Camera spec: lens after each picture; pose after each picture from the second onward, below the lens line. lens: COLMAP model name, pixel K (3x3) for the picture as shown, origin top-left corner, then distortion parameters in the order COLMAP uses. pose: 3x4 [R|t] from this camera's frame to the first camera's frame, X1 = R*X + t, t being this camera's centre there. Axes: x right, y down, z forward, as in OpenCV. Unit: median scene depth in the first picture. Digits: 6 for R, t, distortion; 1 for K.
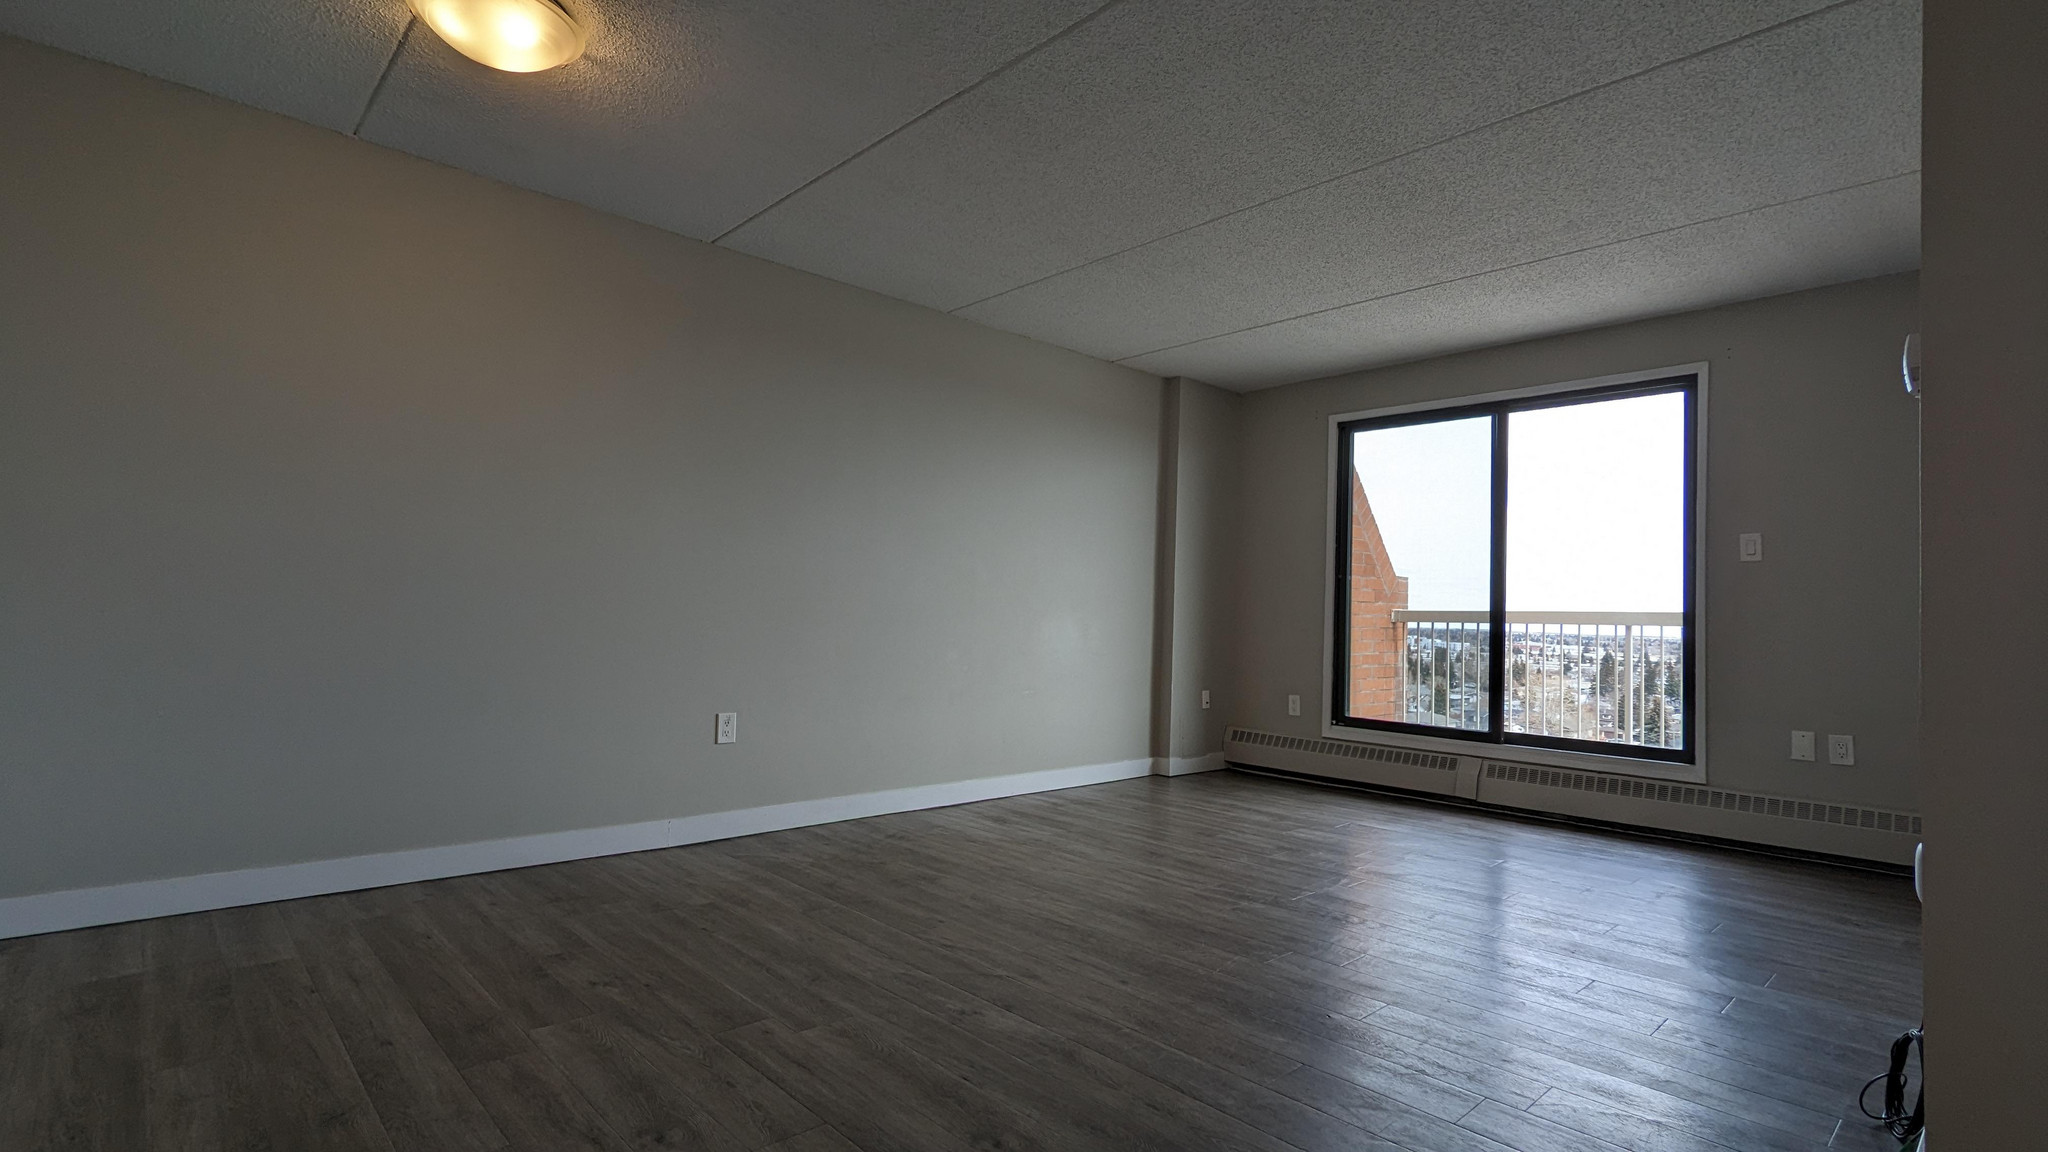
lens RADIAL K [[965.6, 0, 1023.0], [0, 965.6, 572.2], [0, 0, 1]] dist [0.004769, 0.001158]
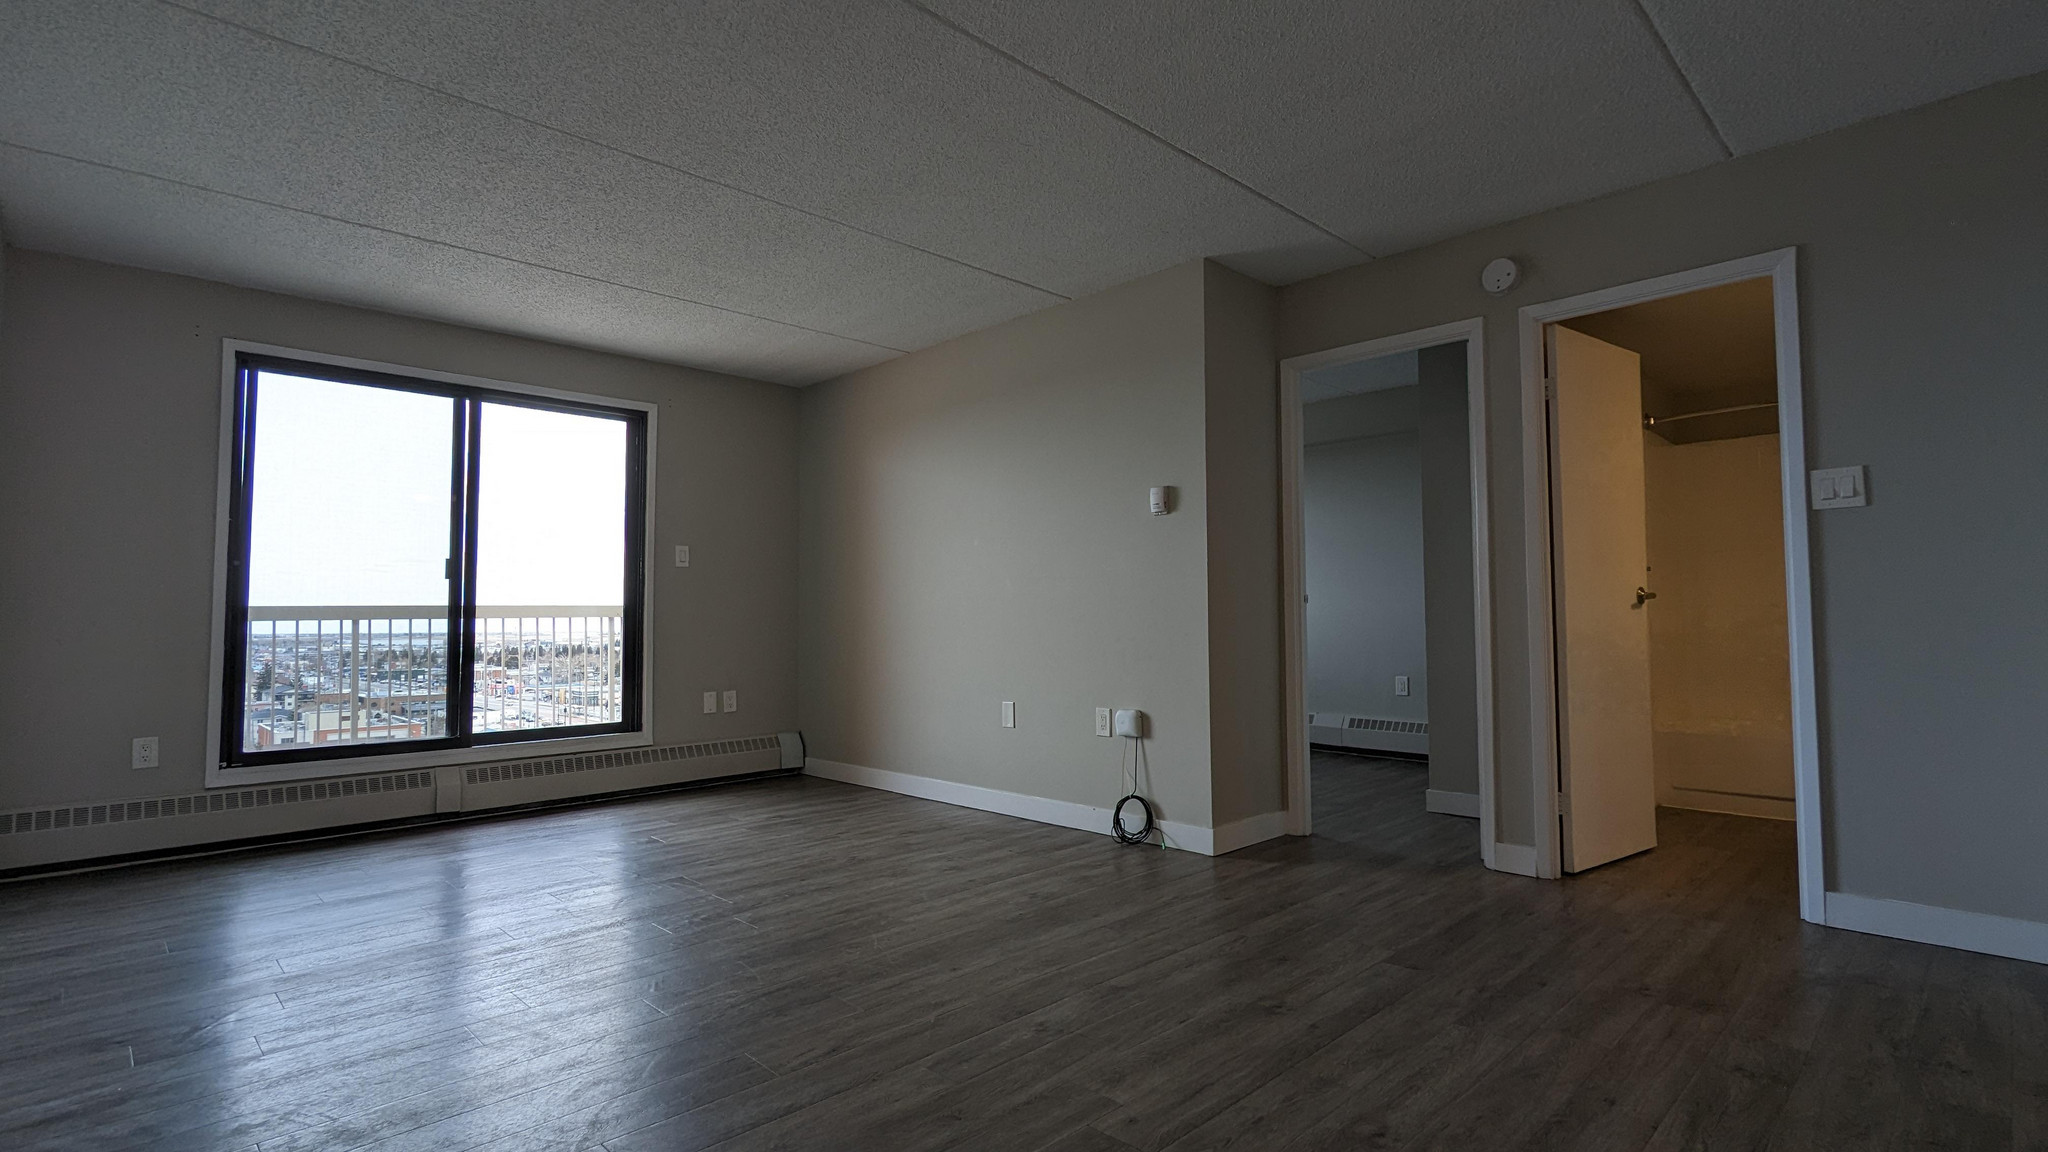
lens RADIAL K [[965.6, 0, 1027.3], [0, 965.6, 581.3], [0, 0, 1]] dist [0.004769, 0.001158]
pose [[-0.023749, 0.013310, 0.999629, -0.488308], [-0.036817, 0.999221, -0.014180, 0.007870], [-0.999040, -0.037140, -0.023241, 0.493095]]
